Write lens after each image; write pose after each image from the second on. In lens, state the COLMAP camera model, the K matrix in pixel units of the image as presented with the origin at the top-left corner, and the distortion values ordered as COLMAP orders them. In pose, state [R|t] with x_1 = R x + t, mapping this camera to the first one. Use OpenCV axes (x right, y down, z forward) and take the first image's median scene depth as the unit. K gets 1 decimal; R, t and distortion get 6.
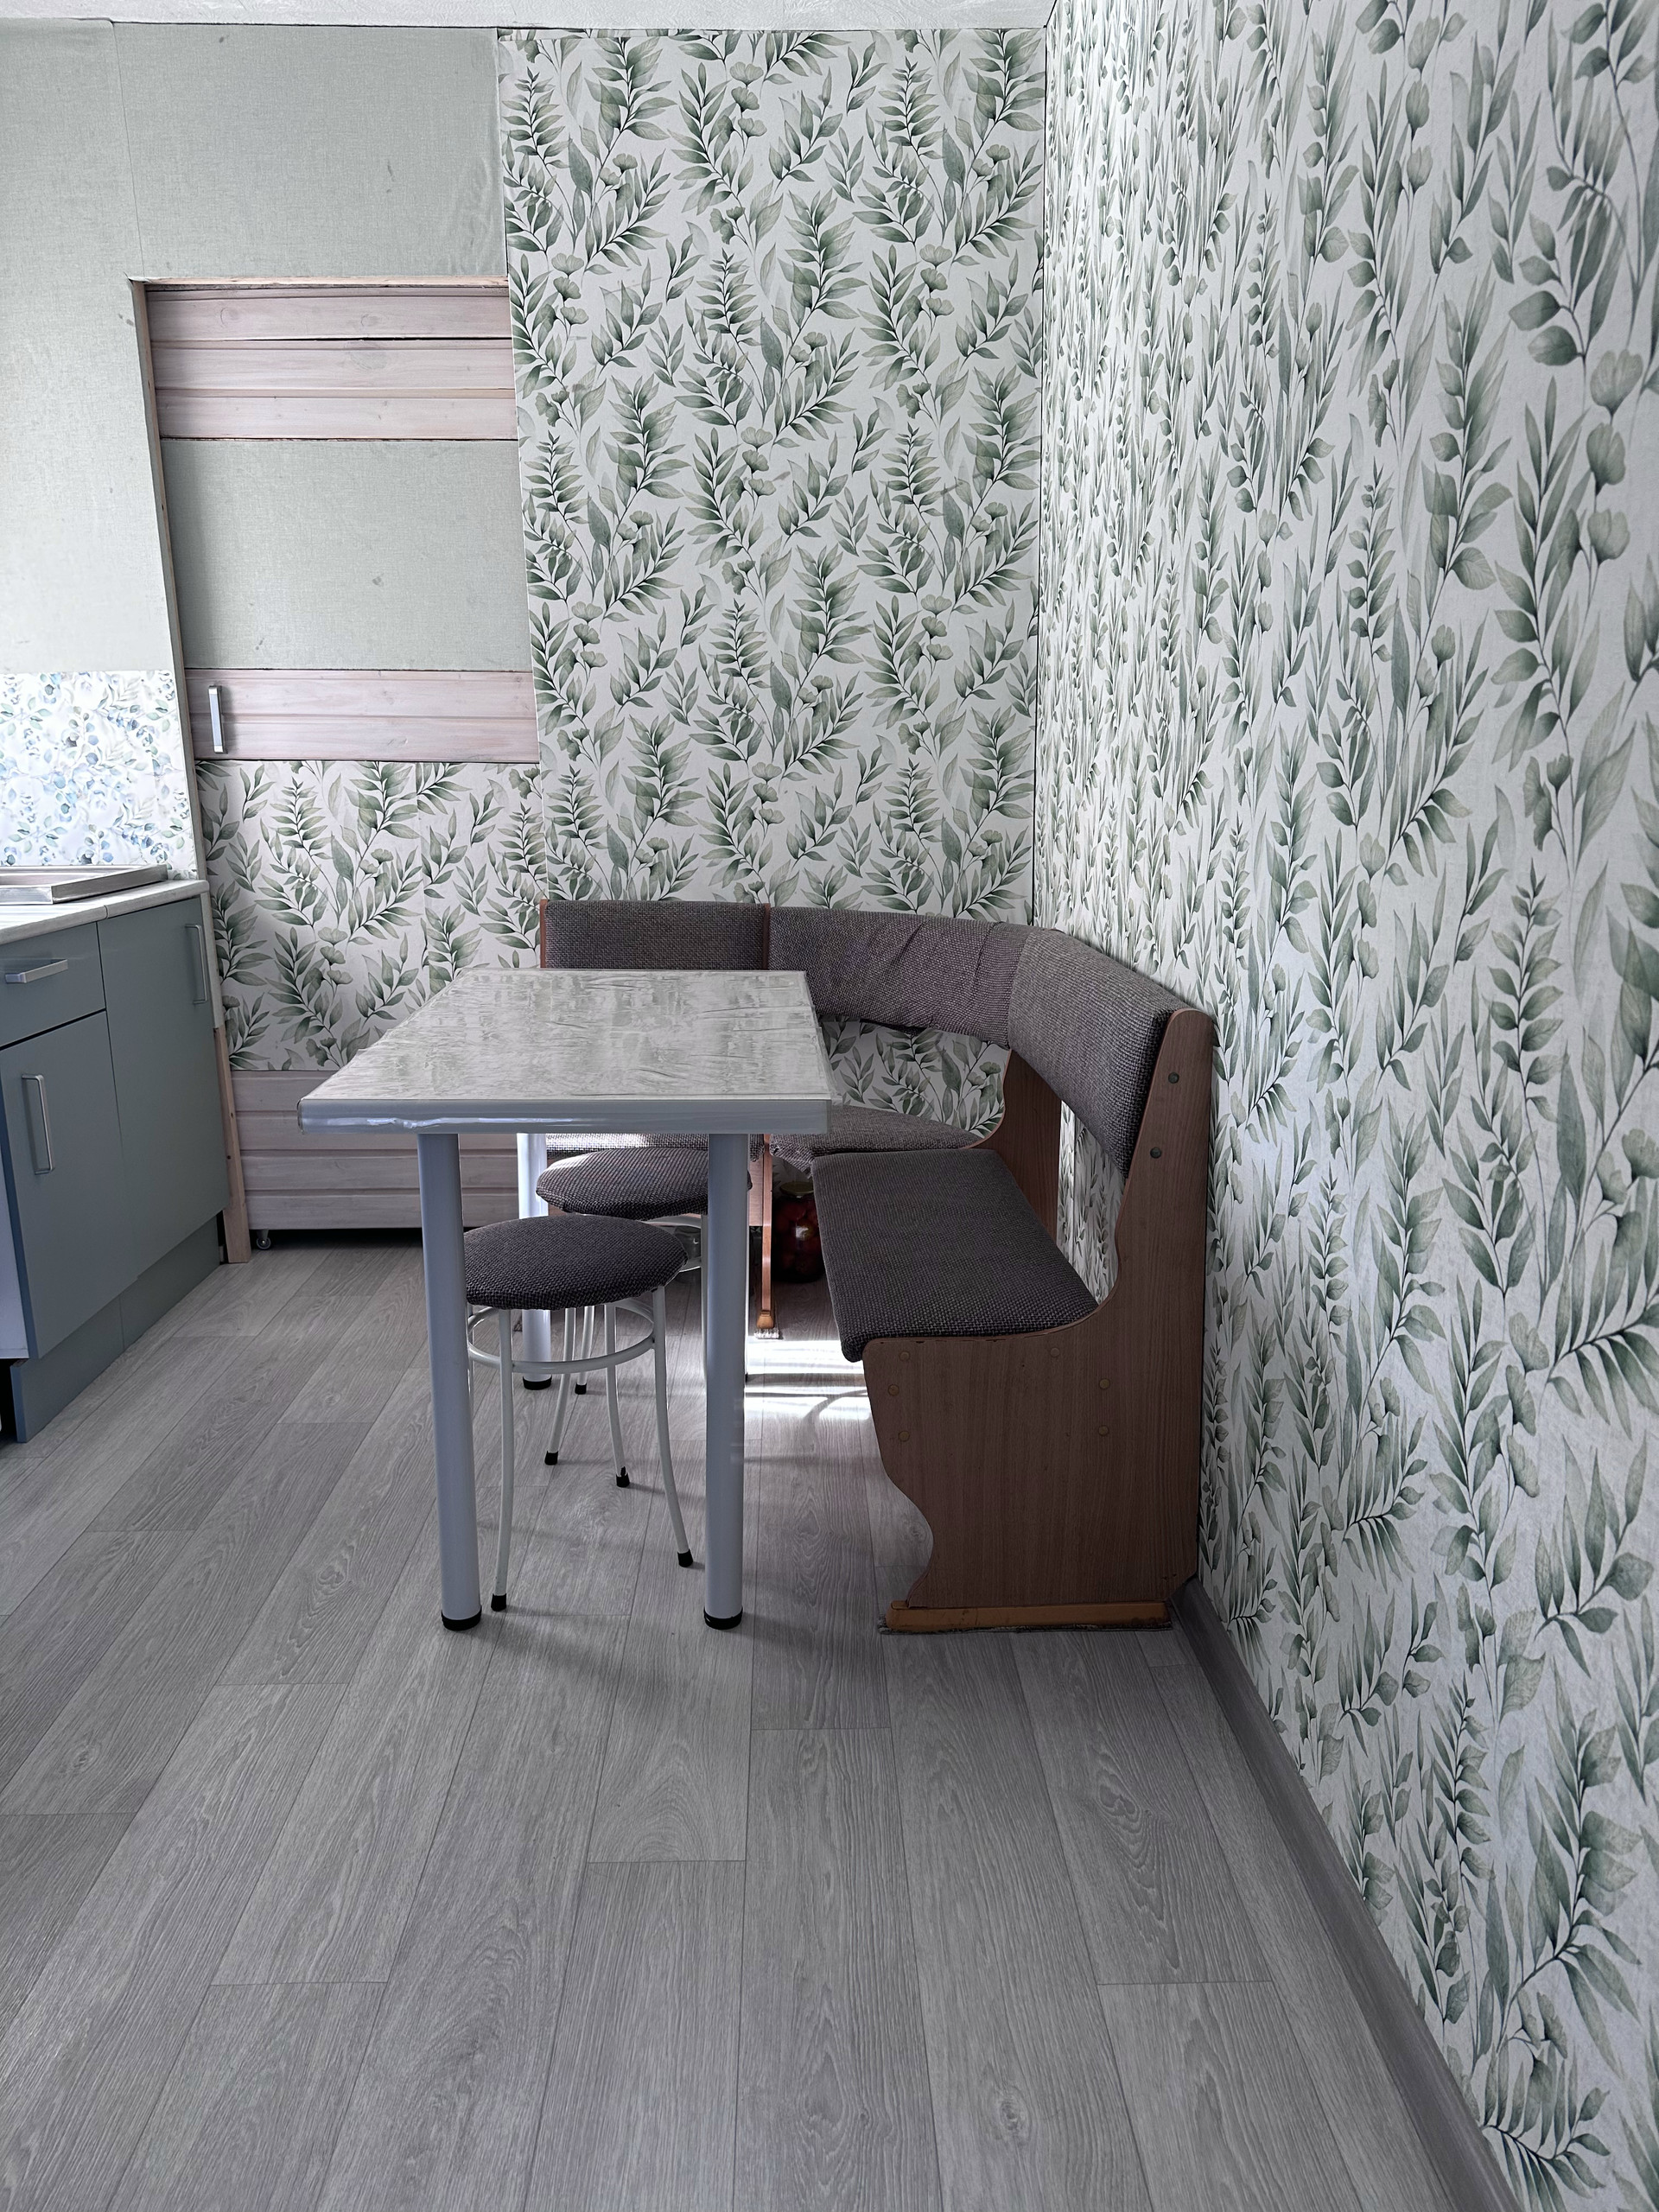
lens RADIAL K [[1558.7, 0, 802.0], [0, 1558.7, 1105.9], [0, 0, 1]] dist [0.053856, -0.065959]
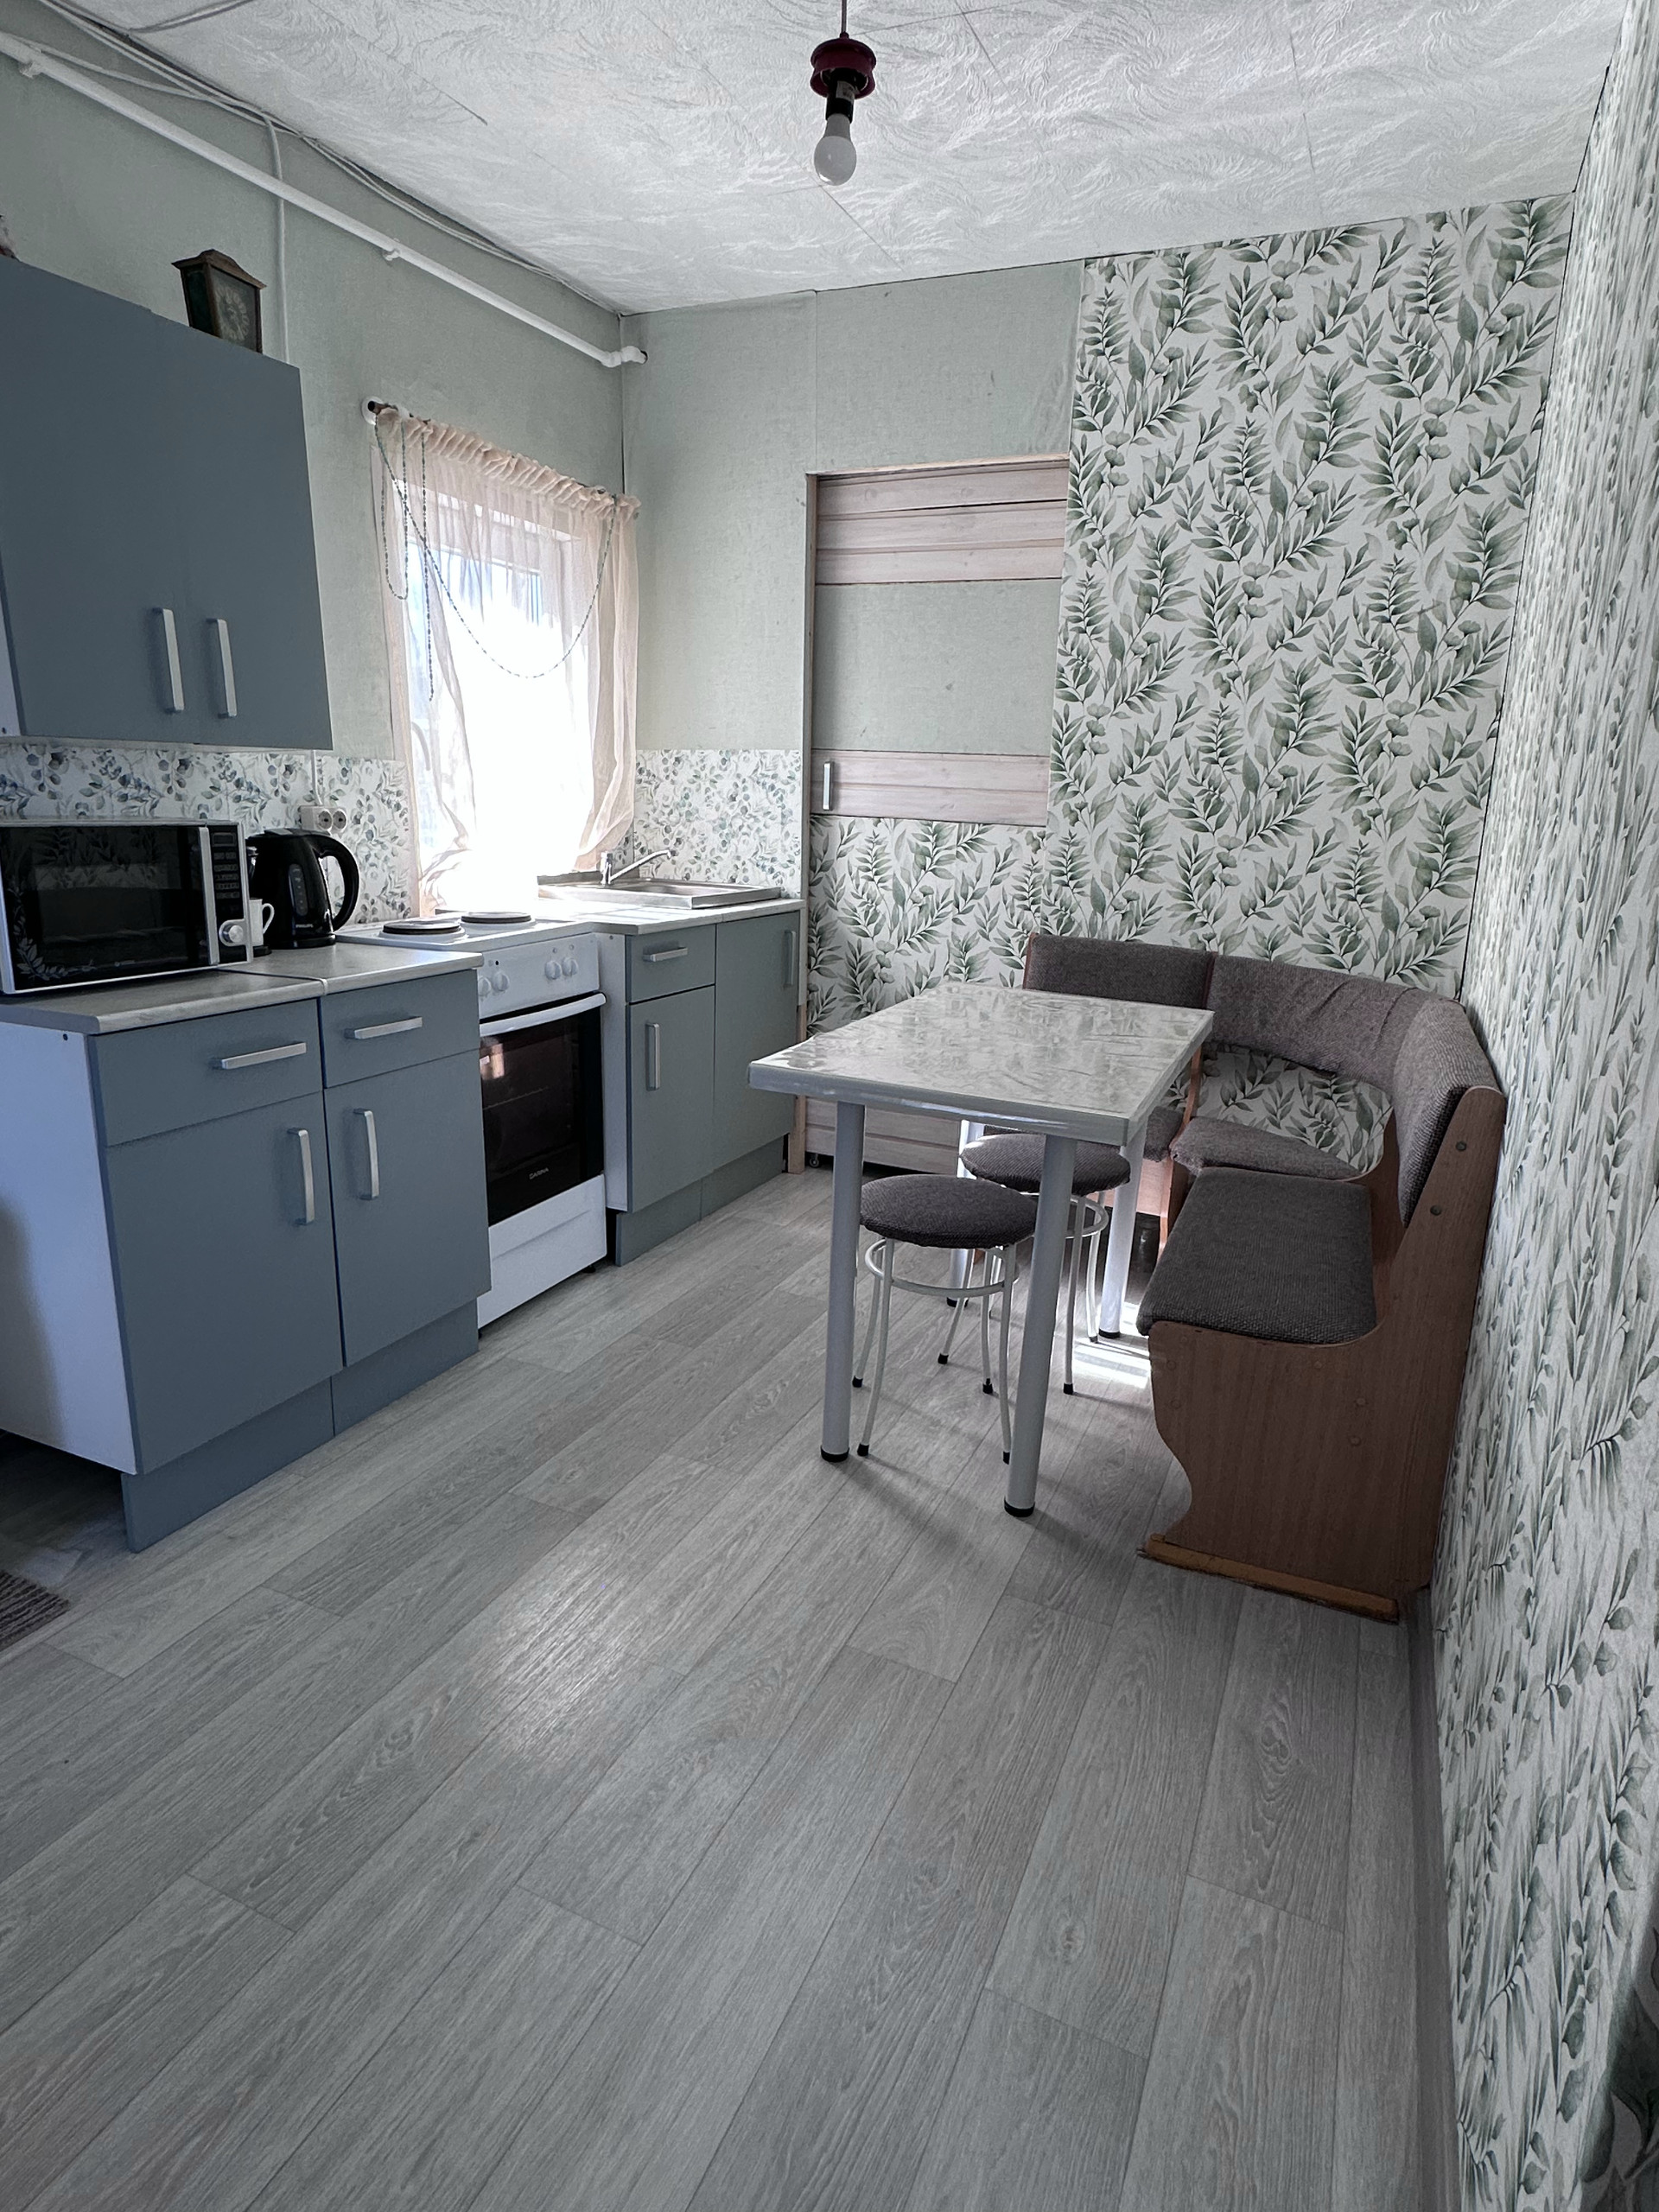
lens RADIAL K [[1235.4, 0, 811.3], [0, 1235.4, 1098.1], [0, 0, 1]] dist [0.001920, -0.003101]
pose [[0.900276, 0.142107, -0.411472, 0.113417], [-0.137908, 0.989635, 0.040048, -0.014654], [0.412899, 0.020691, 0.910542, 0.002172]]
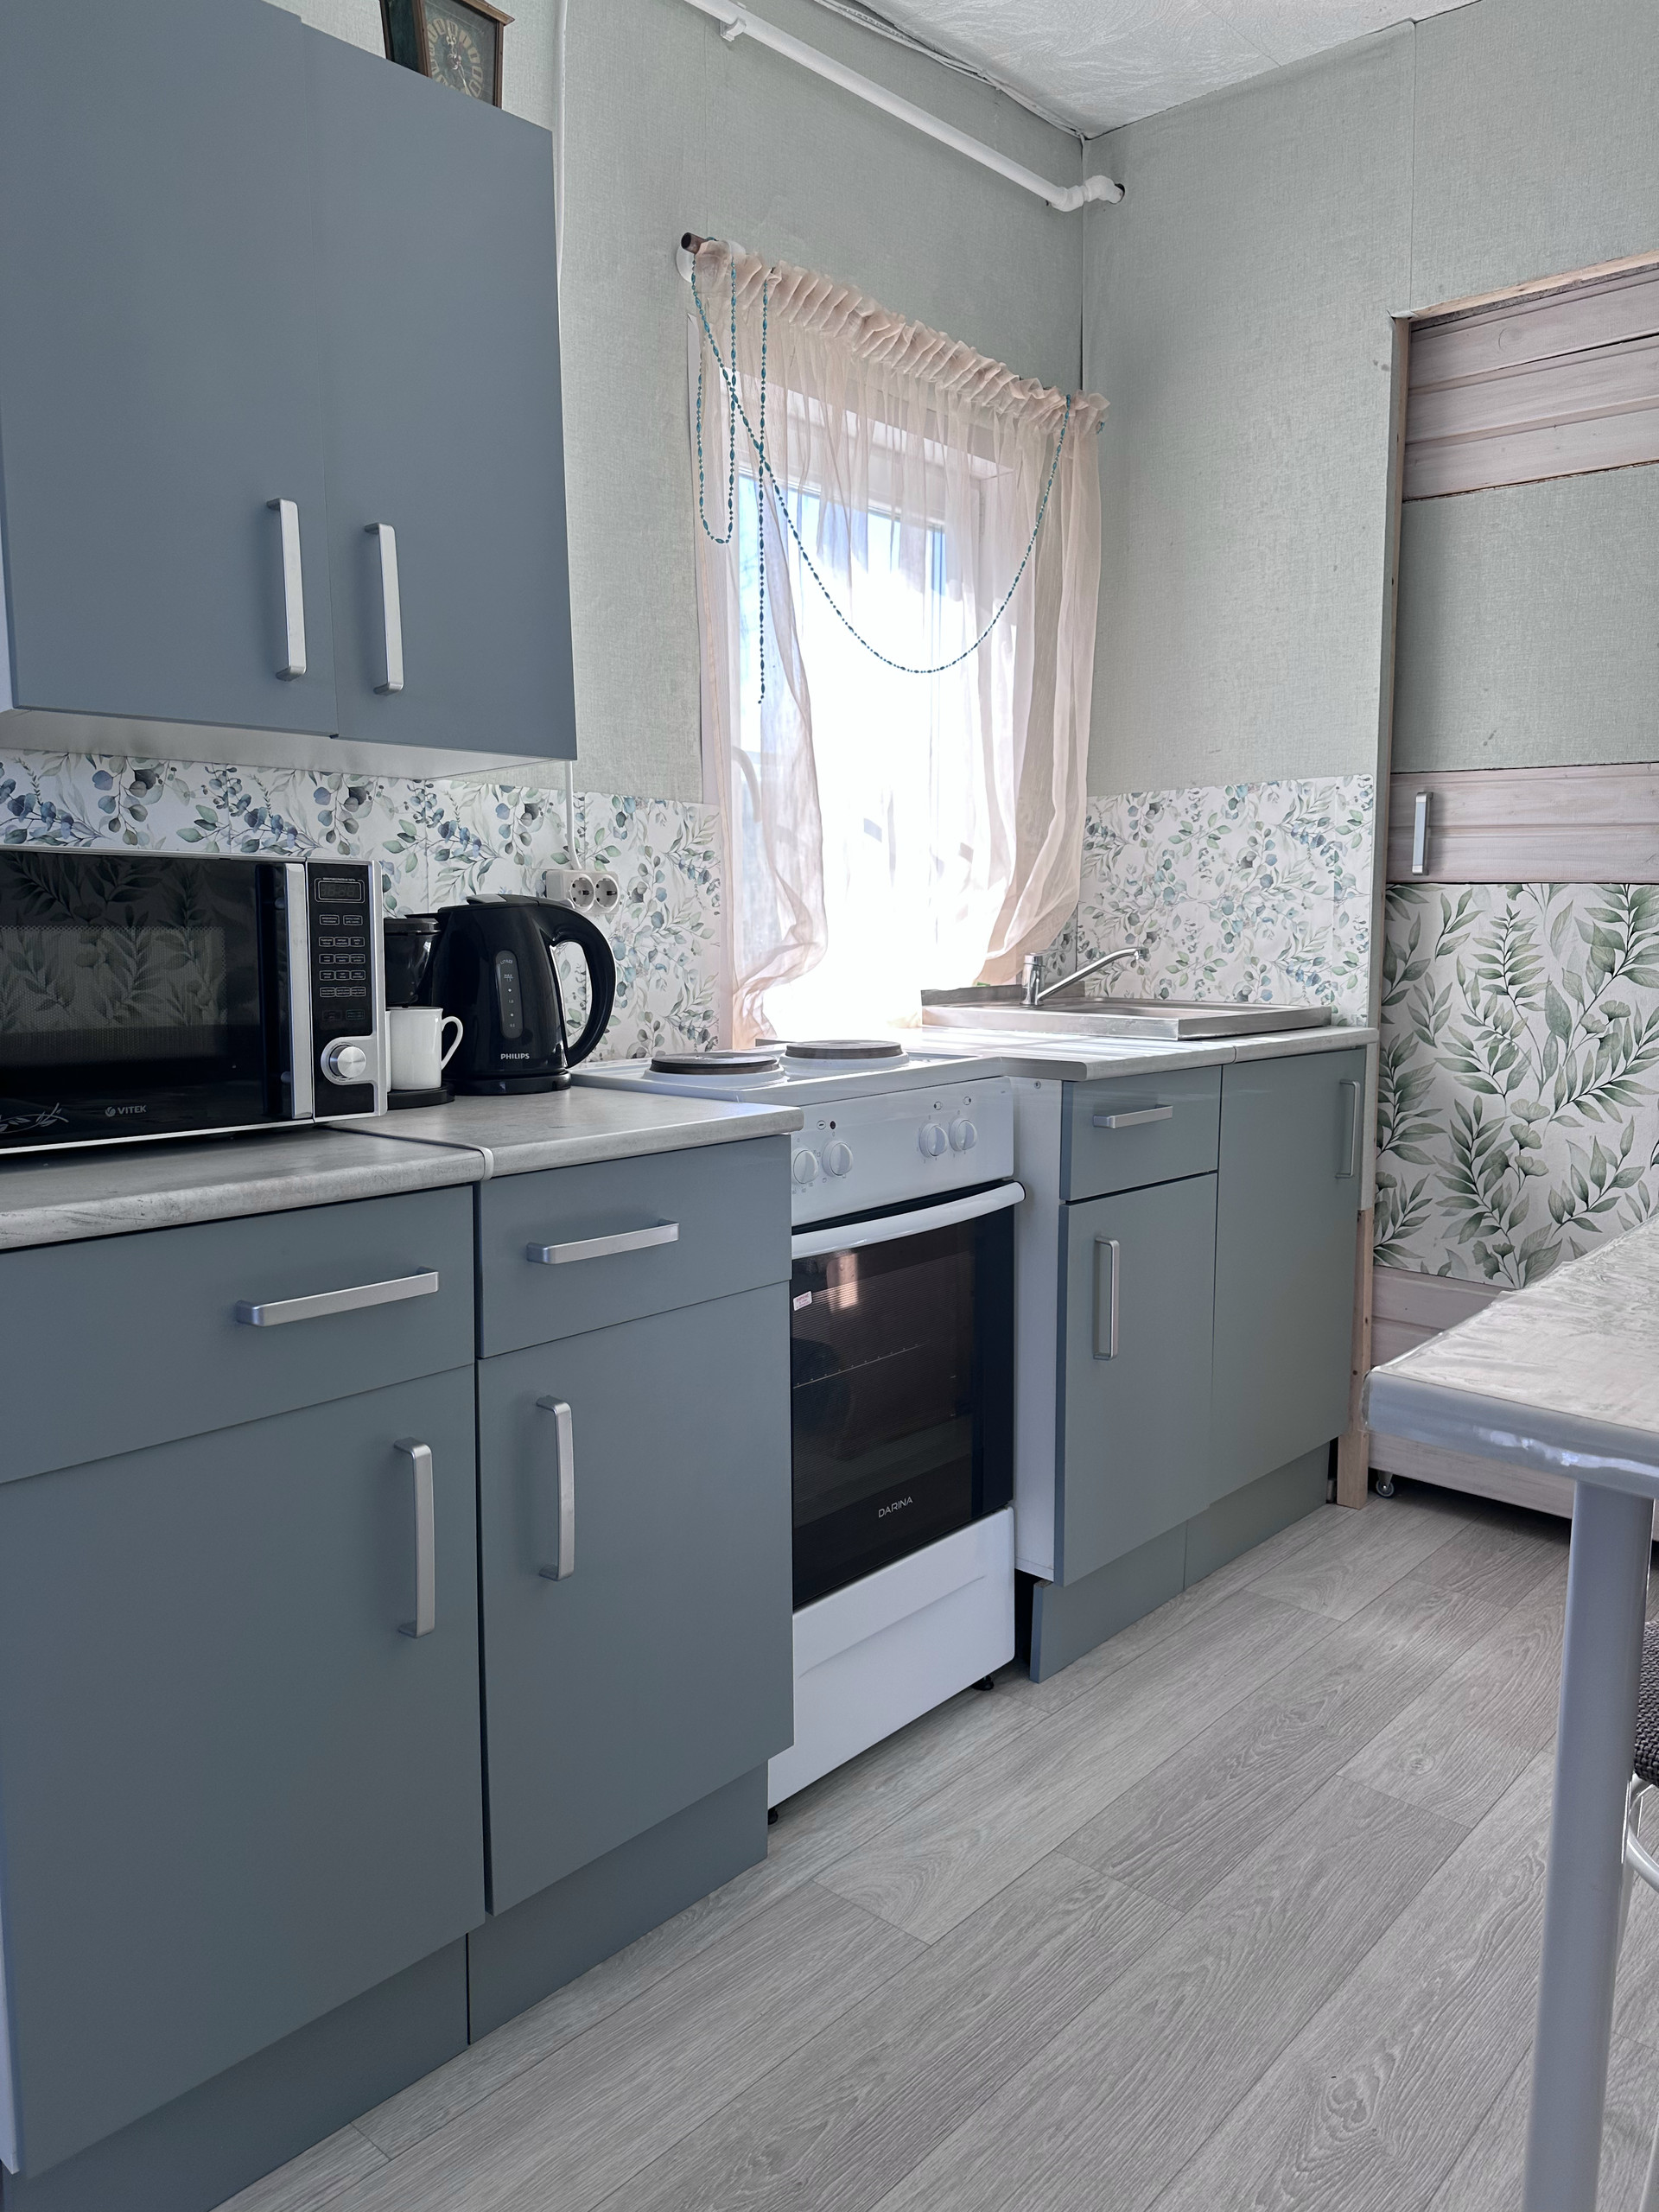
lens RADIAL K [[1558.7, 0, 821.6], [0, 1558.7, 1095.4], [0, 0, 1]] dist [0.053856, -0.065959]
pose [[0.736357, 0.092920, -0.670182, -0.049595], [-0.168520, 0.984497, -0.048659, -0.024286], [0.655270, 0.148769, 0.740600, 0.239821]]
